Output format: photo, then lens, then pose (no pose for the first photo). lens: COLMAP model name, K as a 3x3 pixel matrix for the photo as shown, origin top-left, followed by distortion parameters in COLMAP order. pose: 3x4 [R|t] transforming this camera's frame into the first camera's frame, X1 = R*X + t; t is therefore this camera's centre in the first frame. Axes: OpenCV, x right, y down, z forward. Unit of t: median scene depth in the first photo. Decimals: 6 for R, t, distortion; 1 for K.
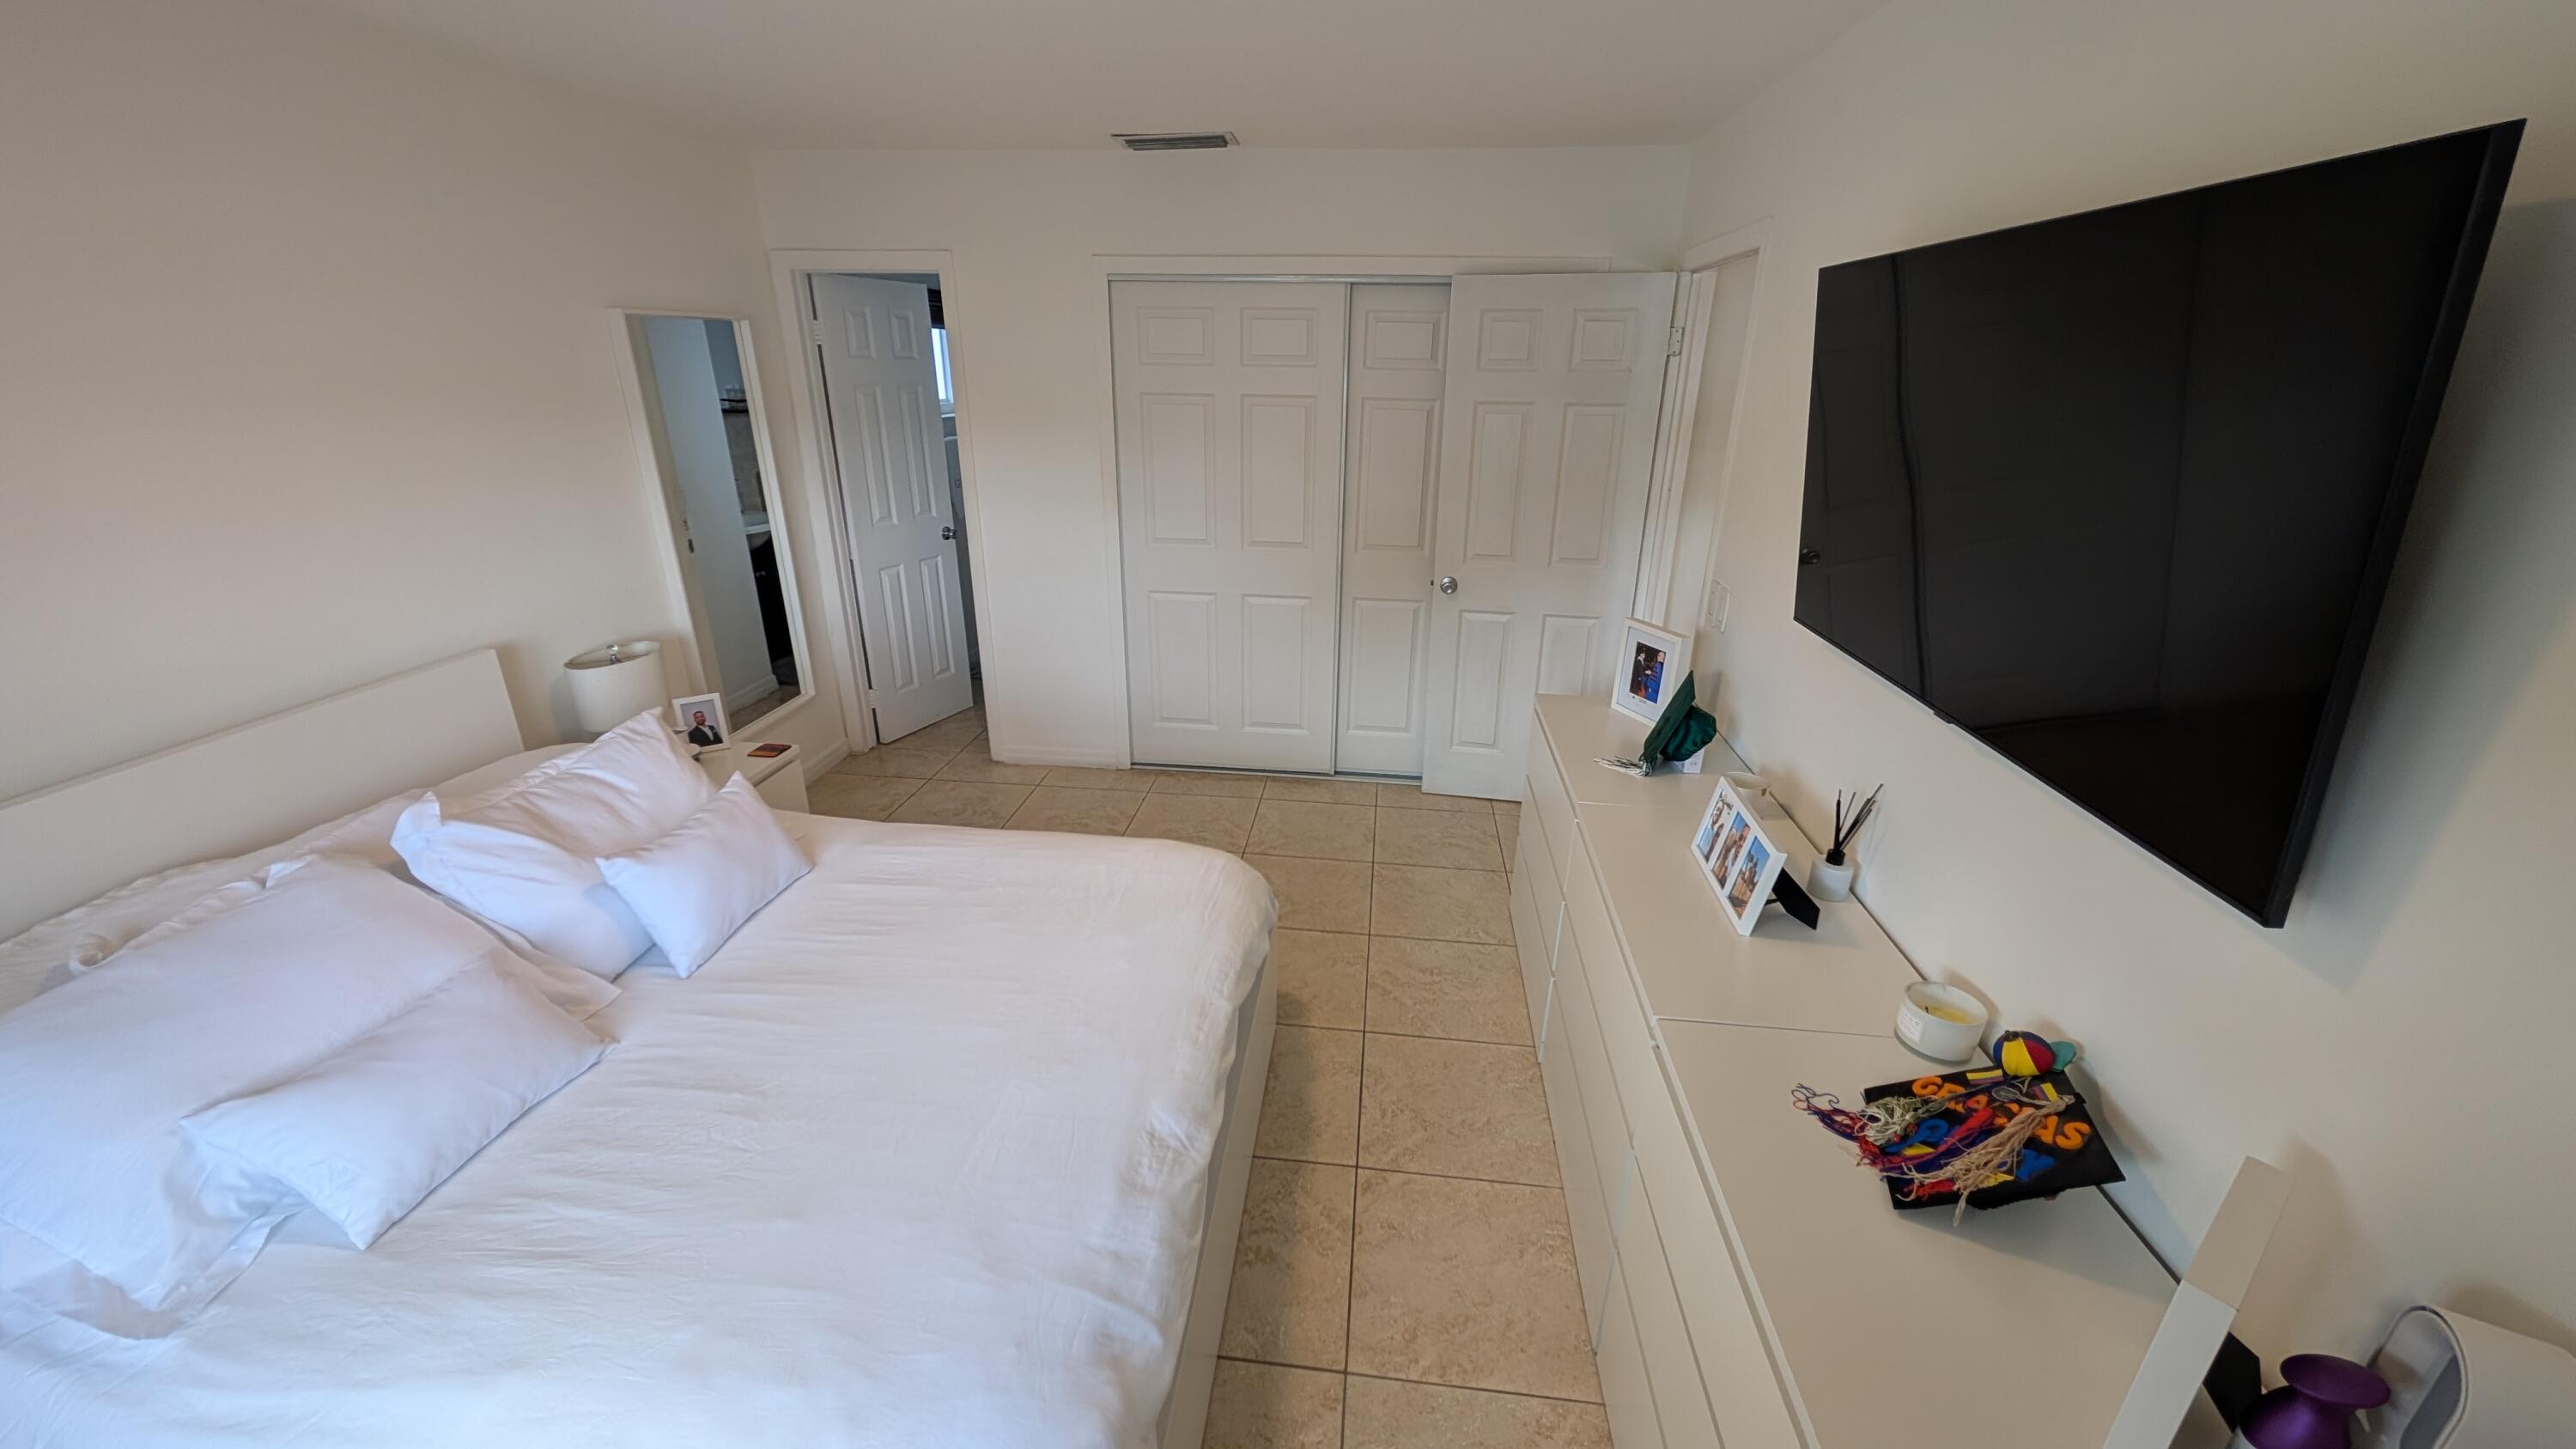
lens RADIAL K [[958.0, 0, 1281.9], [0, 958.0, 729.4], [0, 0, 1]] dist [-0.000177, 0.000573]
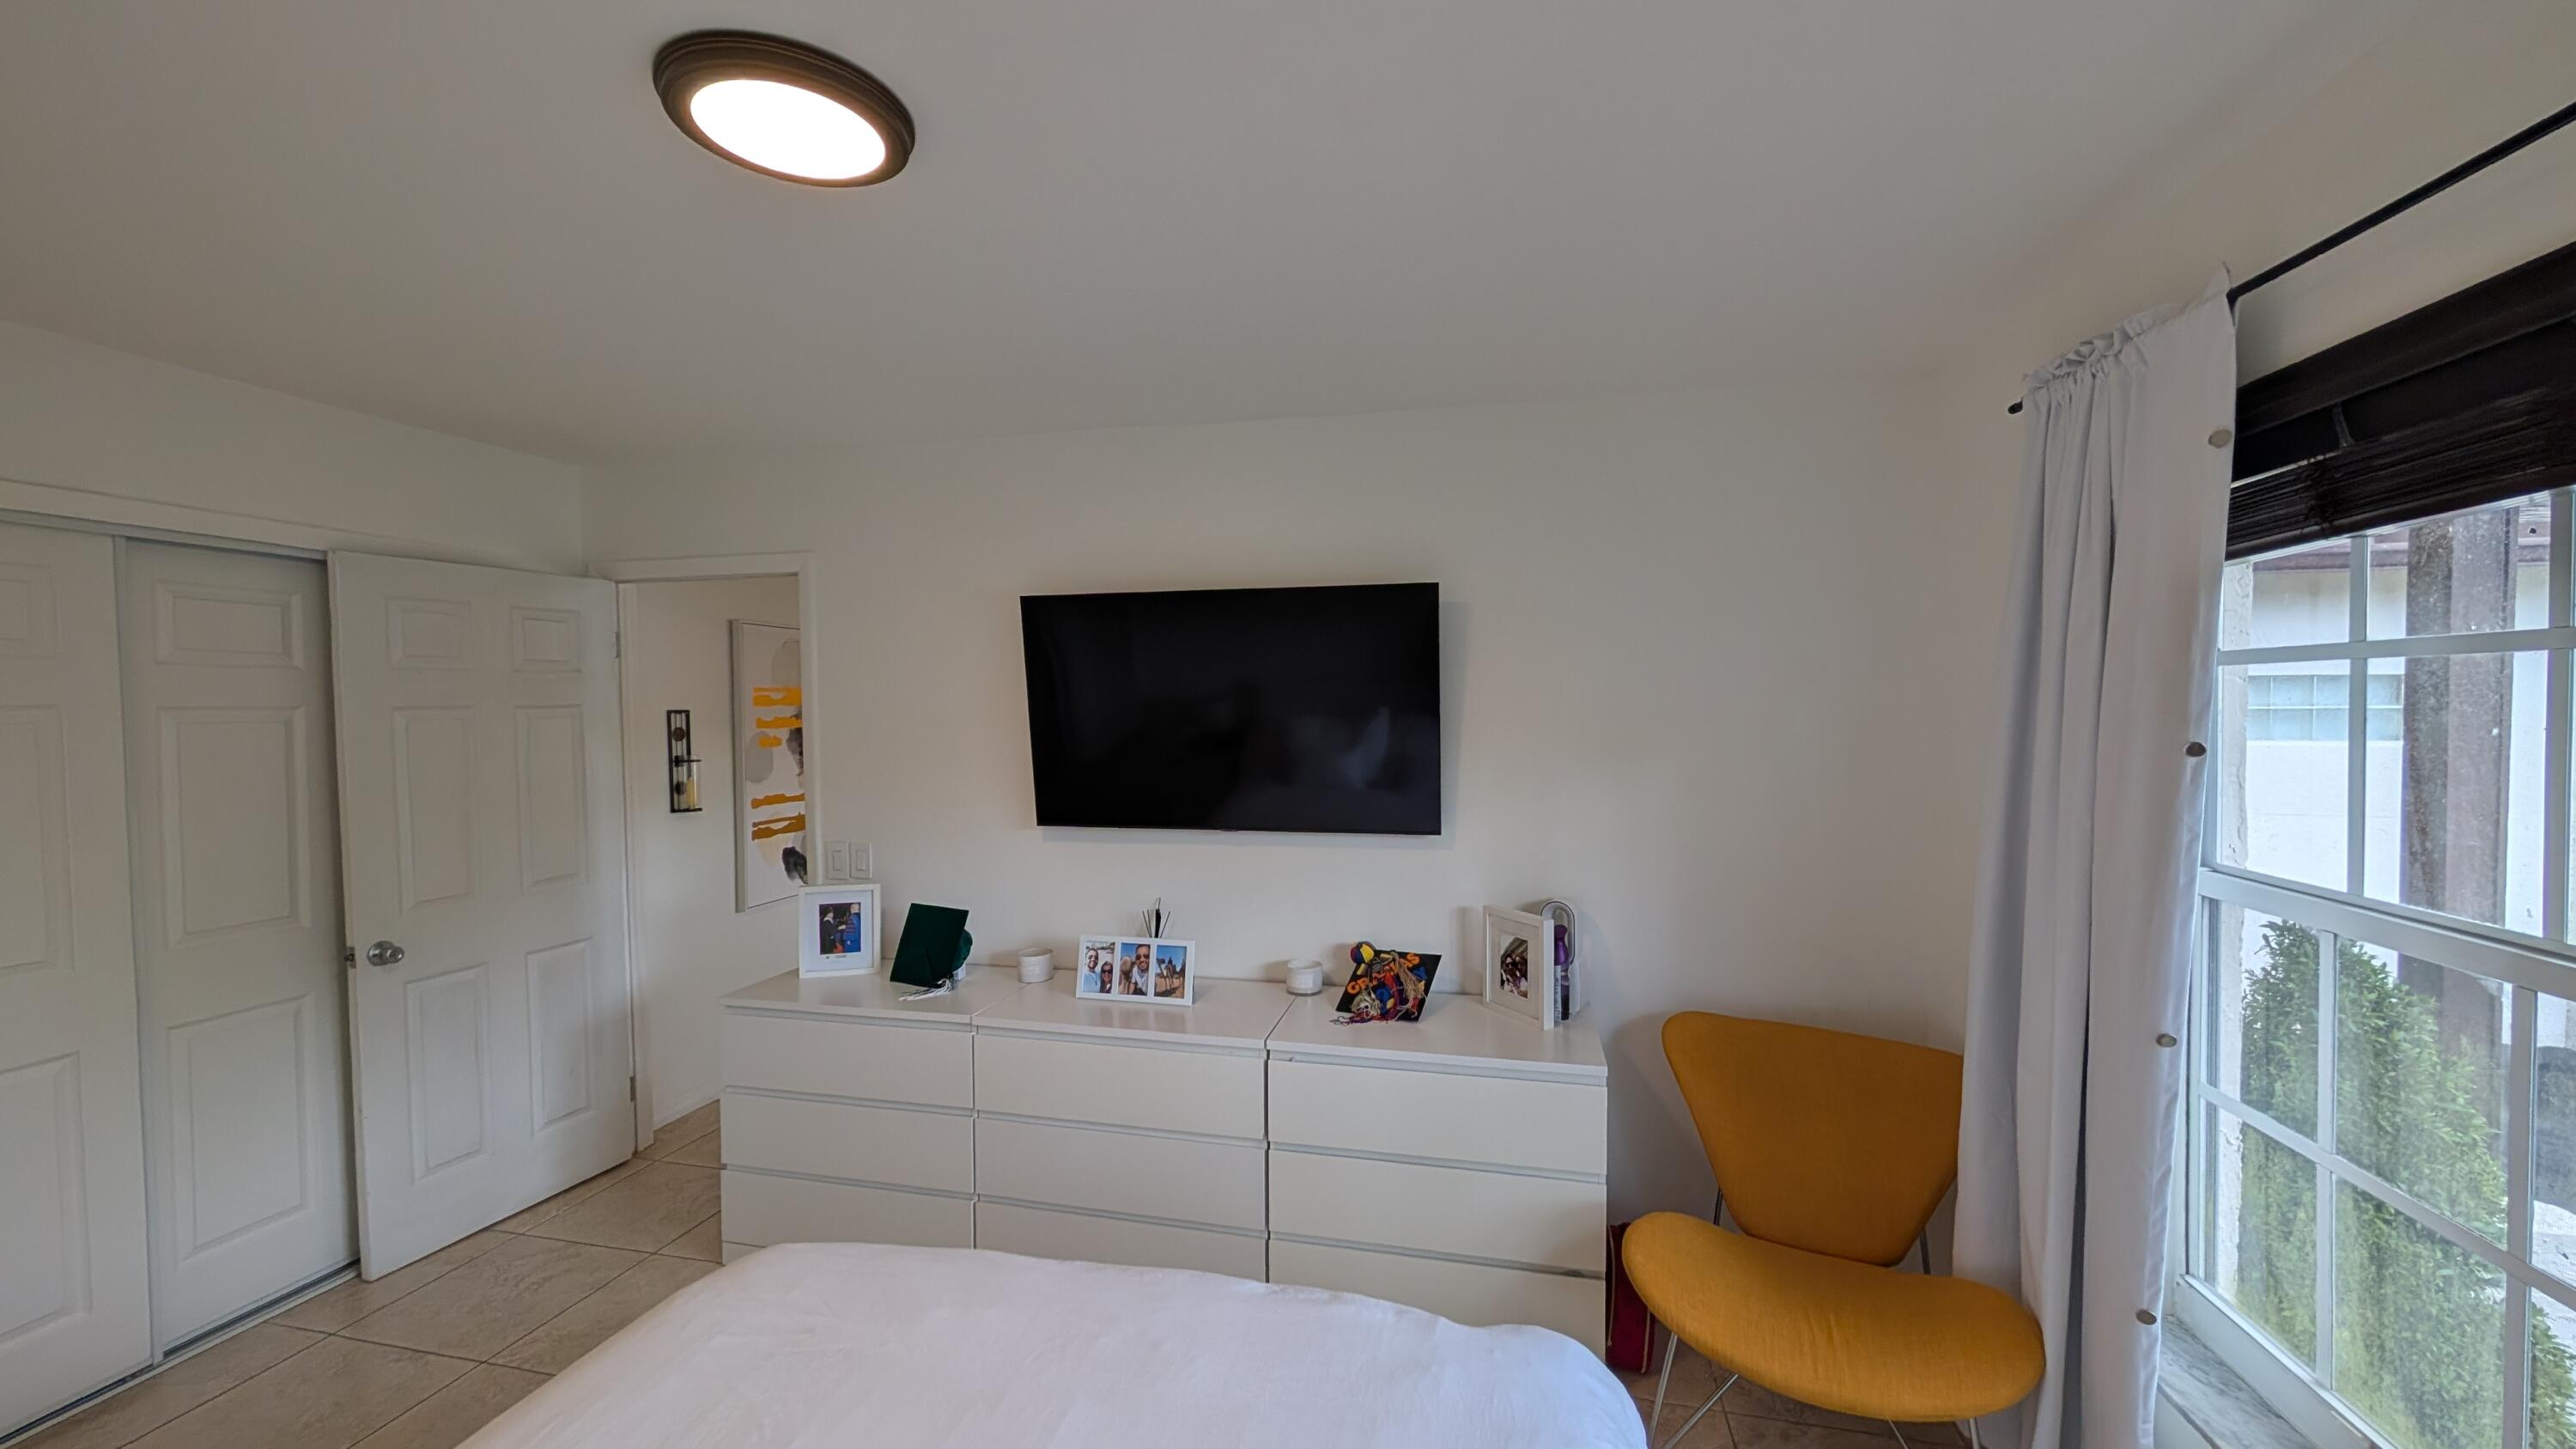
lens RADIAL K [[958.0, 0, 1296.6], [0, 958.0, 720.8], [0, 0, 1]] dist [-0.000177, 0.000573]
pose [[0.122303, -0.036355, 0.991827, -0.685931], [0.364669, 0.931074, -0.010840, -0.087540], [-0.923070, 0.363014, 0.127130, 0.349750]]
